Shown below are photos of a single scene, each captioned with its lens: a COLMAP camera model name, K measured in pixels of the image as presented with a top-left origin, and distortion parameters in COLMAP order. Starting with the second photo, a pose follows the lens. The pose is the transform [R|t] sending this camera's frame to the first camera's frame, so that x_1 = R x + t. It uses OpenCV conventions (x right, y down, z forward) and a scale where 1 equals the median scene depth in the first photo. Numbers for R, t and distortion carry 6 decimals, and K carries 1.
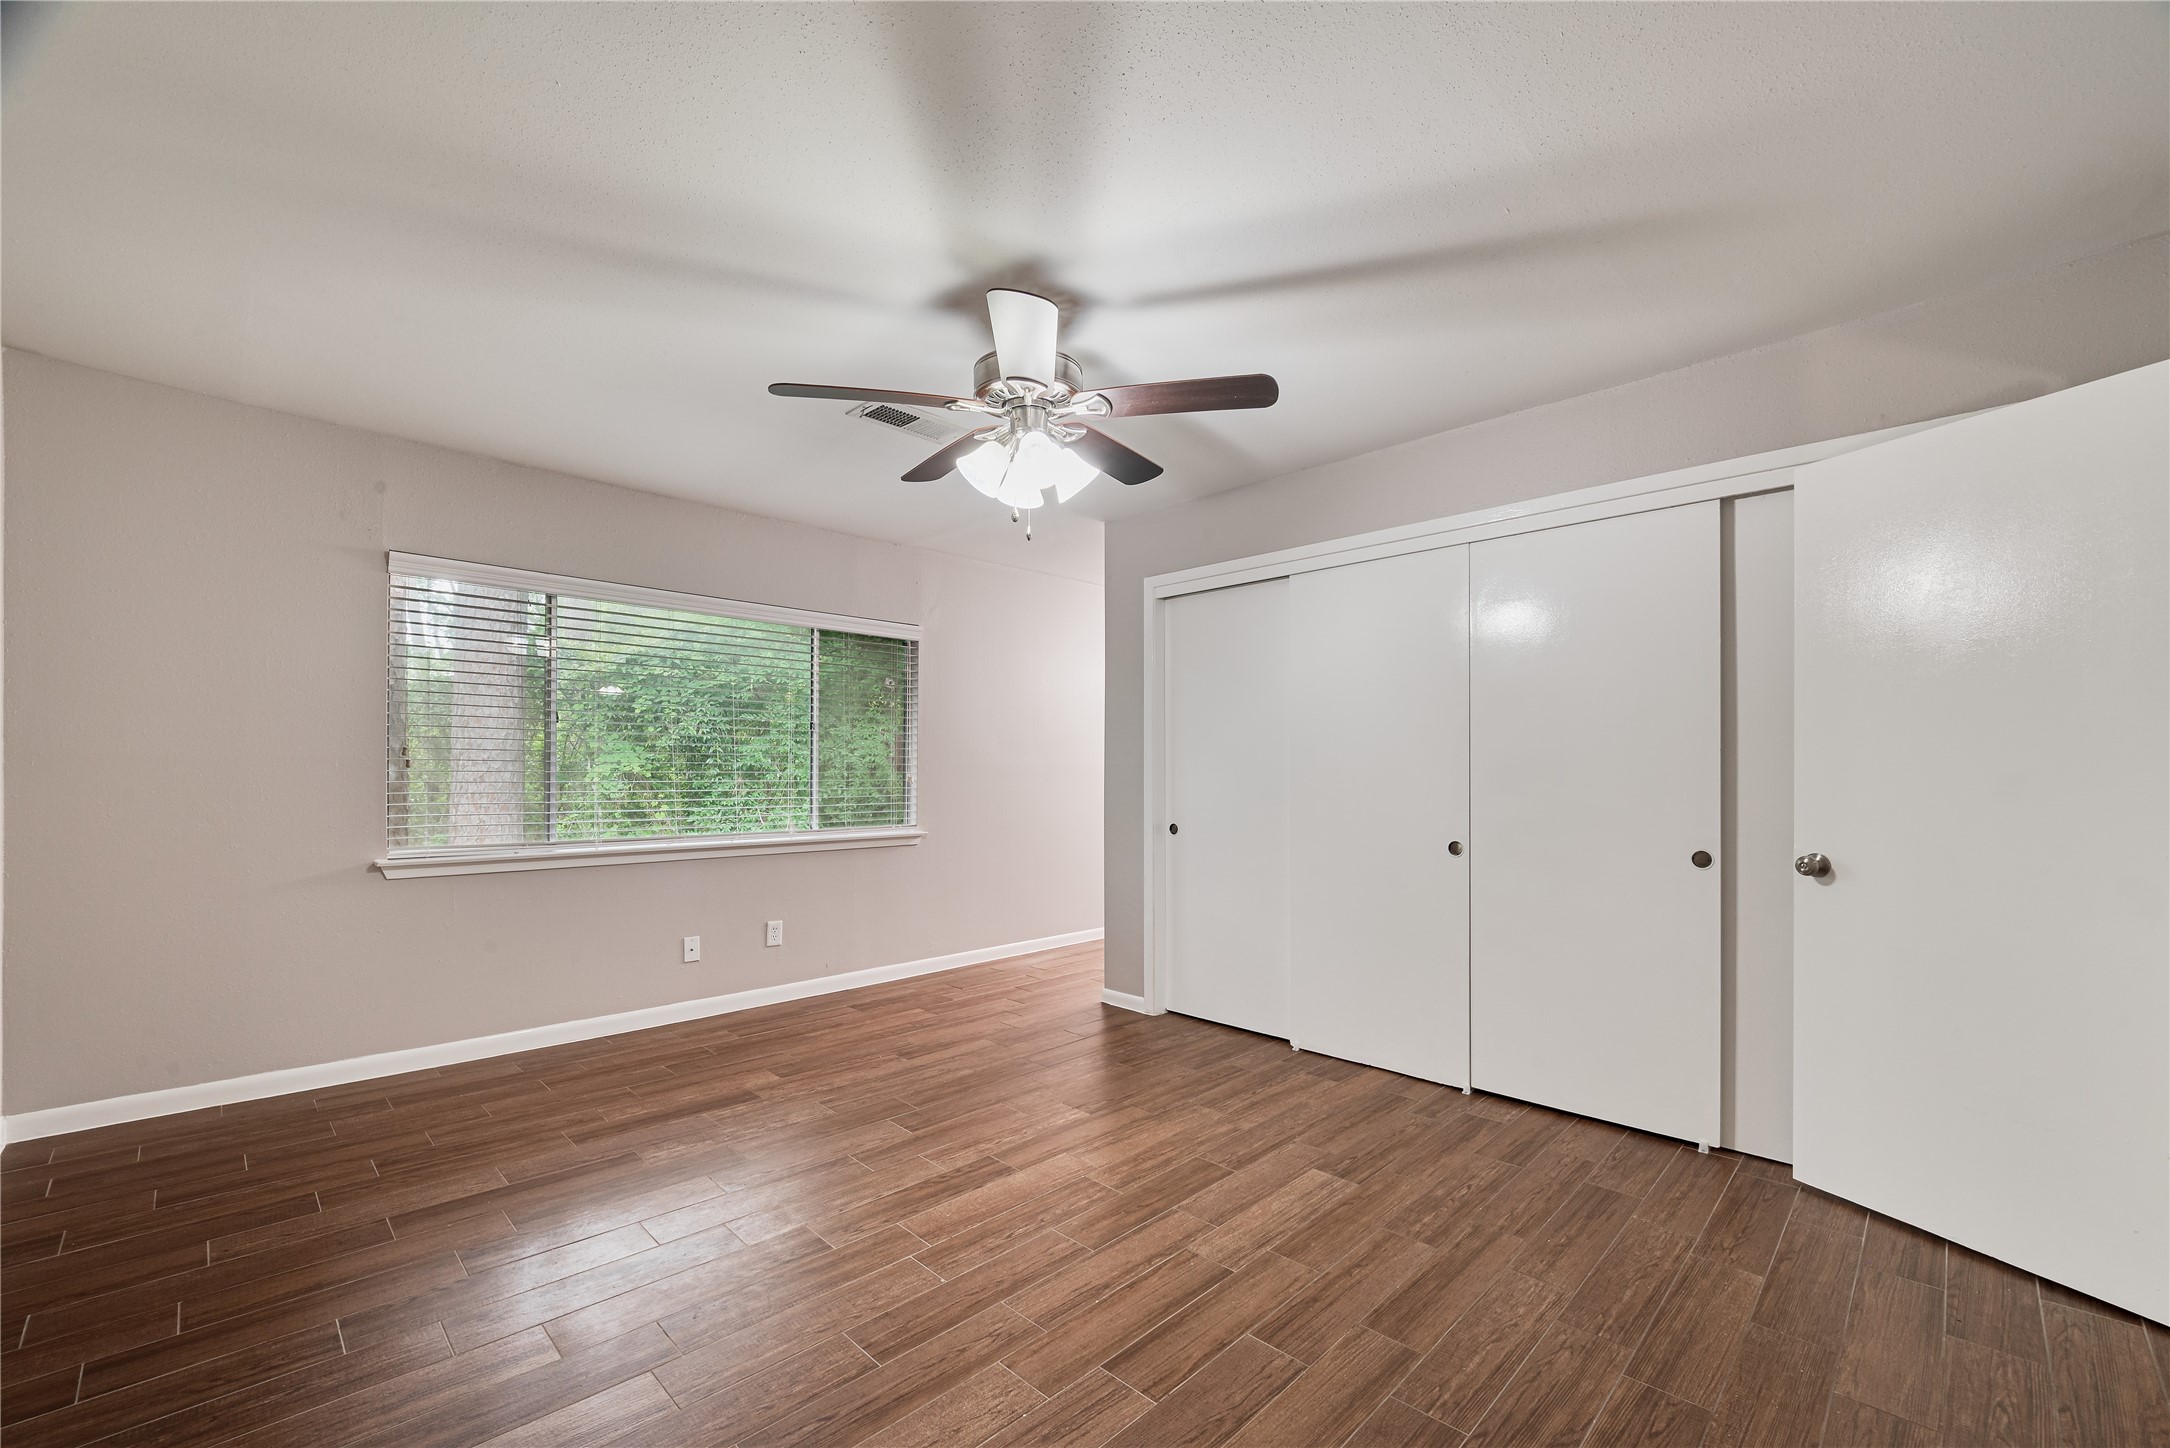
lens RADIAL K [[904.3, 0, 1088.7], [0, 904.3, 757.8], [0, 0, 1]] dist [-0.007722, -0.000126]
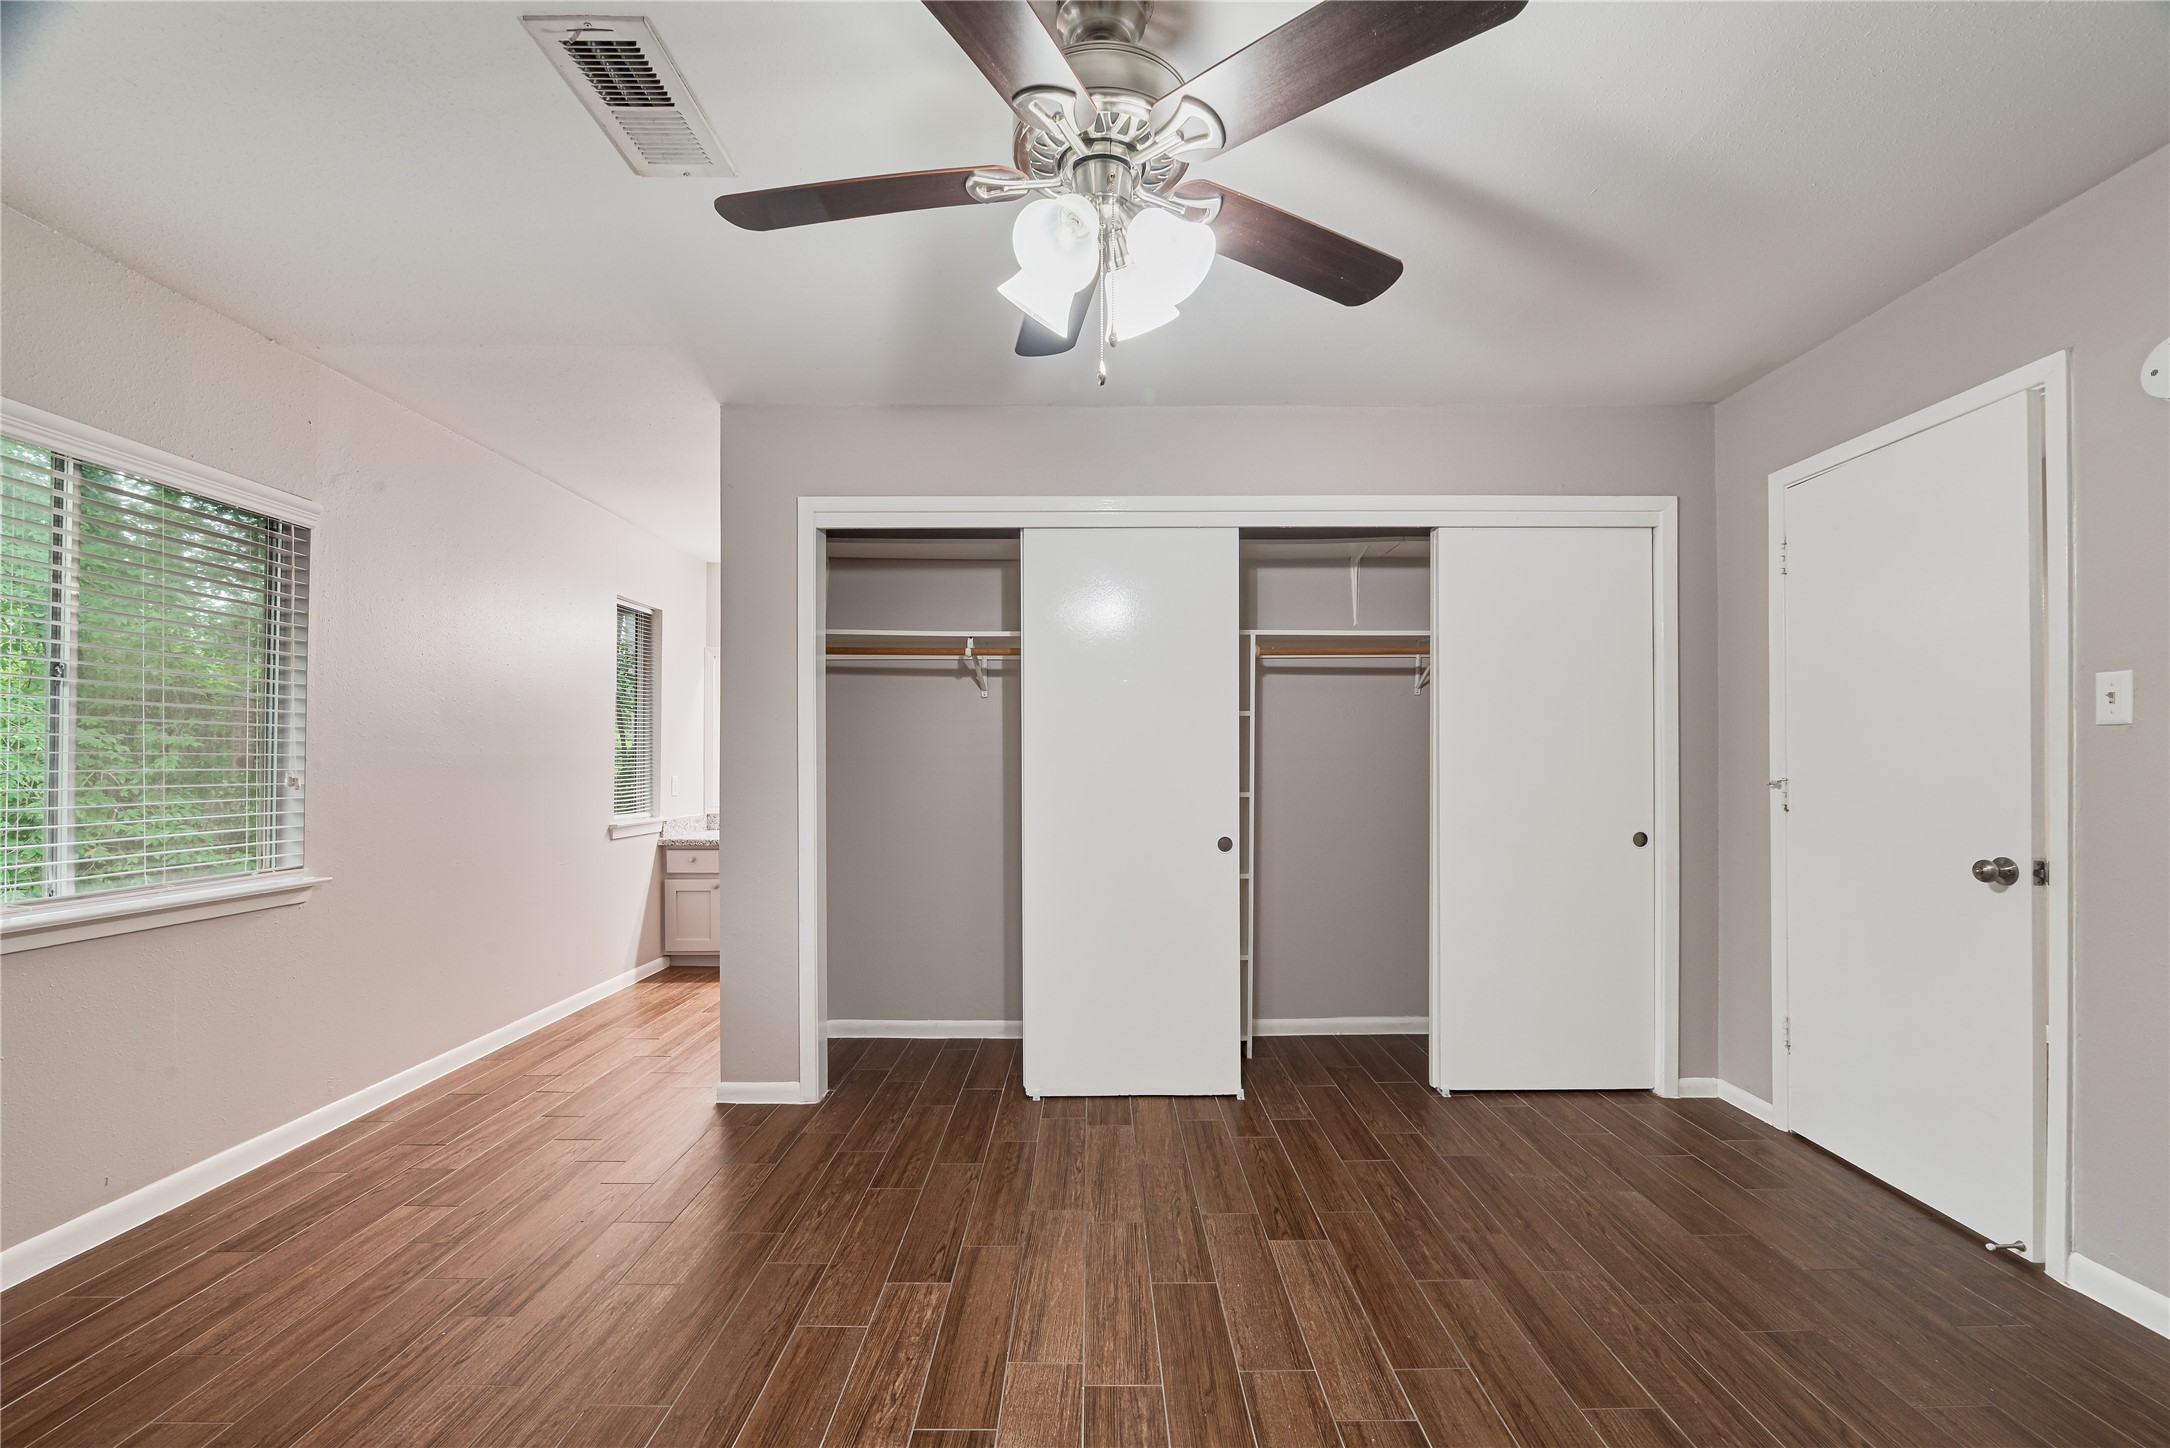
lens RADIAL K [[890.0, 0, 1109.9], [0, 890.0, 764.7], [0, 0, 1]] dist [-0.008799, -0.000094]
pose [[0.695285, 0.001304, 0.718733, -0.352058], [-0.008941, 0.999937, 0.006835, 0.007084], [-0.718679, -0.011178, 0.695253, 0.423769]]
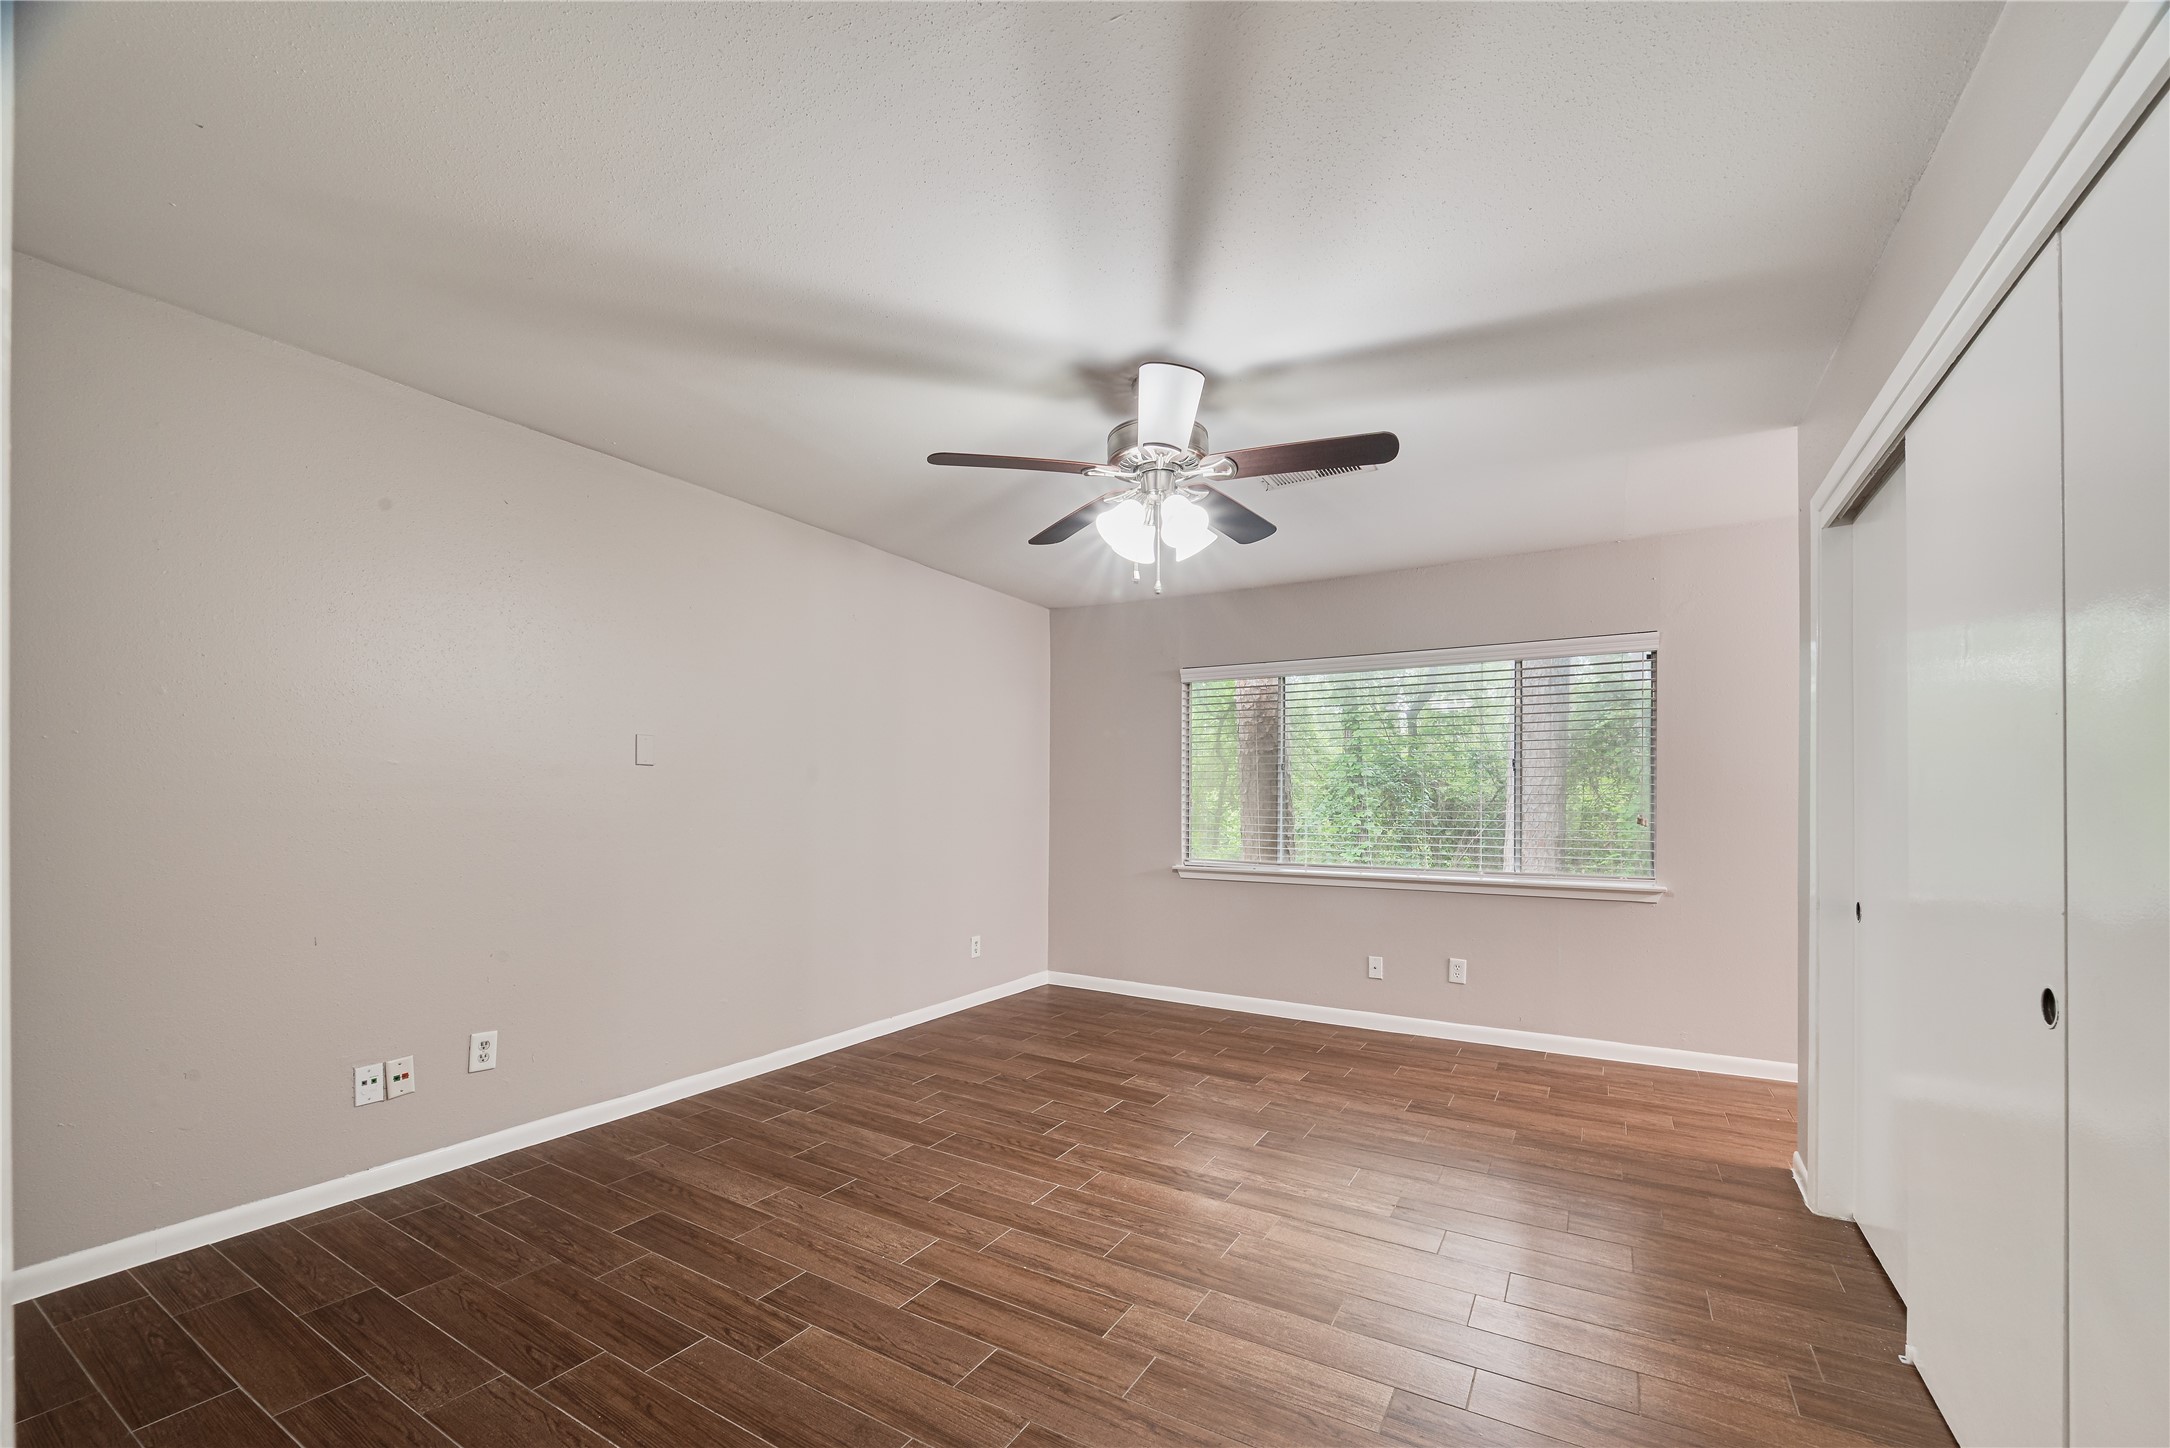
lens RADIAL K [[865.4, 0, 1083.6], [0, 865.4, 792.2], [0, 0, 1]] dist [-0.009786, -0.000021]
pose [[0.232961, -0.016254, -0.972350, 0.660405], [0.006872, 0.999863, -0.015068, 0.007523], [0.972462, -0.003172, 0.233040, 0.486924]]
